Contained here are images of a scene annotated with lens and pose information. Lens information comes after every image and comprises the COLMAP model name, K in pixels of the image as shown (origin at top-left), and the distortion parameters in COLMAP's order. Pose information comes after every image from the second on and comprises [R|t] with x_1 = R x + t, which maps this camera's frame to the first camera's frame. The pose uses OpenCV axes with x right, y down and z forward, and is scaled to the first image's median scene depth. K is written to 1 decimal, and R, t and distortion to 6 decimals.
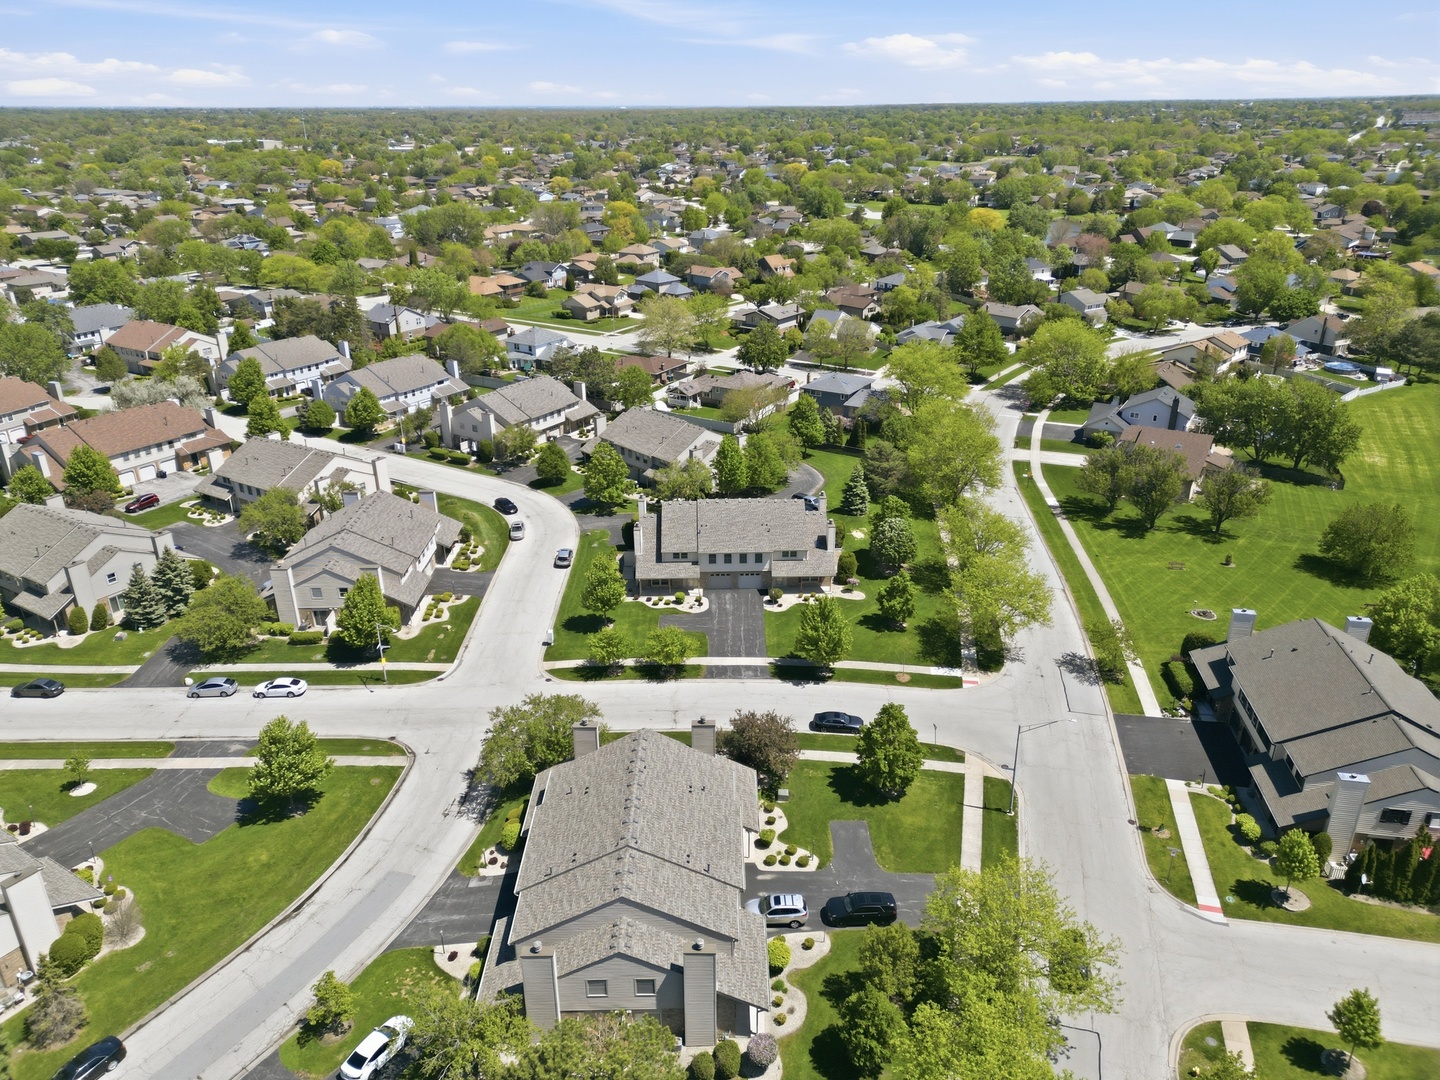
lens RADIAL K [[1000.6, 0, 724.3], [0, 1000.6, 542.6], [0, 0, 1]] dist [0.046018, -0.018266]
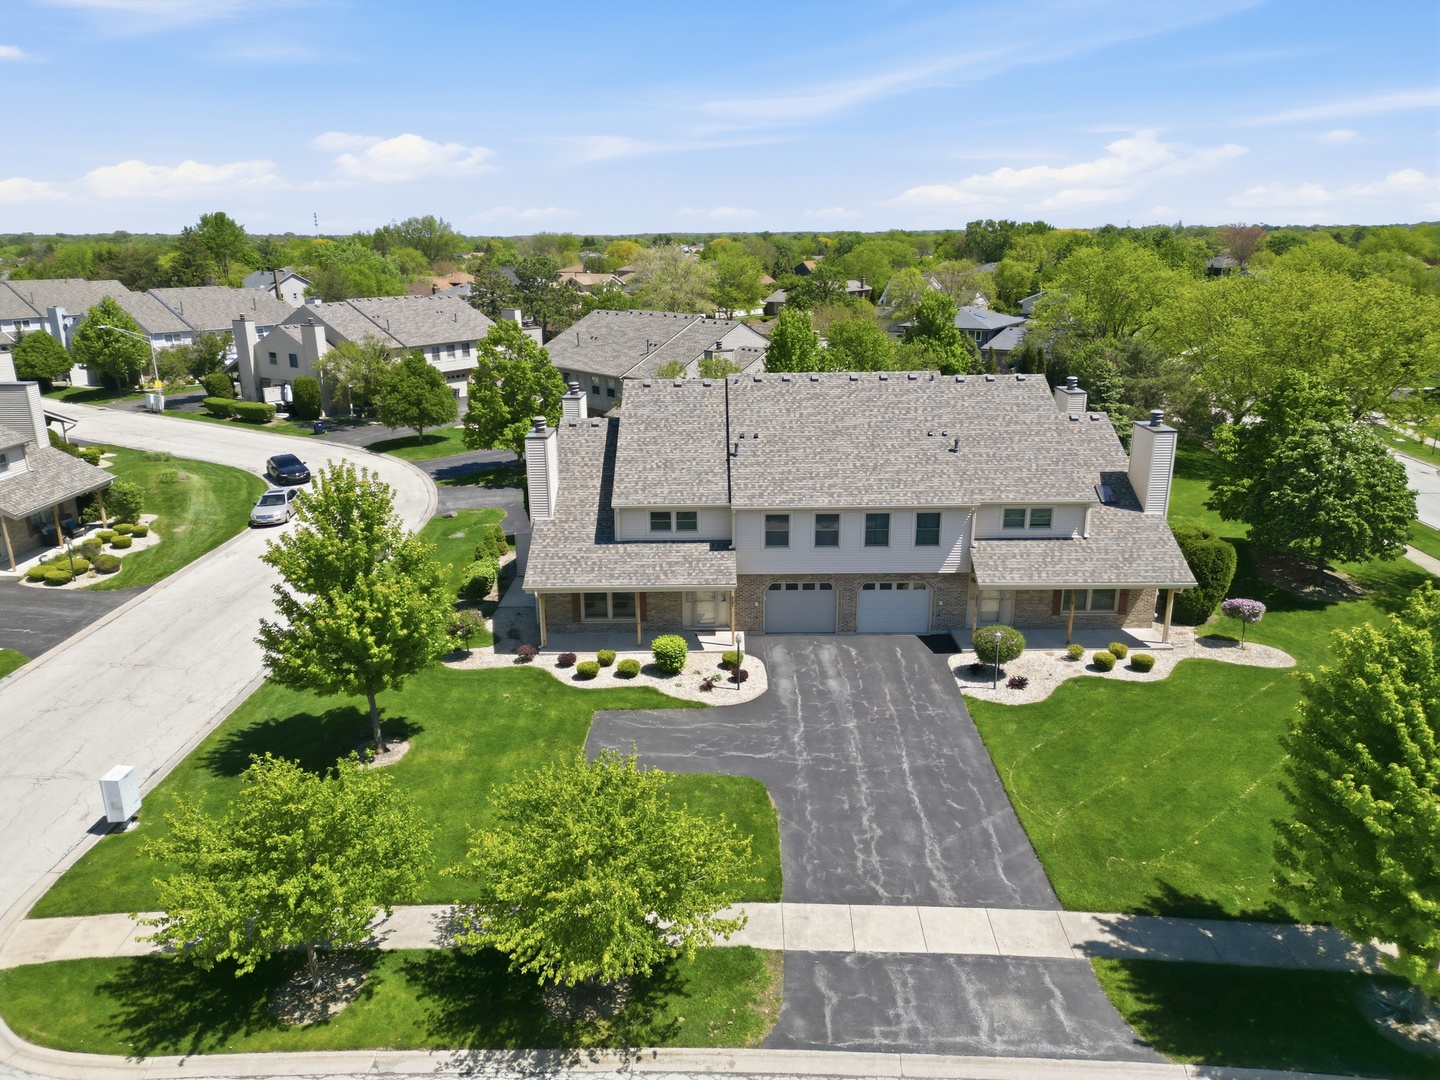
lens RADIAL K [[1000.6, 0, 714.3], [0, 1000.6, 530.6], [0, 0, 1]] dist [0.046018, -0.018266]
pose [[0.999719, 0.004472, -0.023272, -0.024026], [-0.007464, 0.991471, -0.130112, 0.056614], [0.022492, 0.130249, 0.991226, 0.694996]]
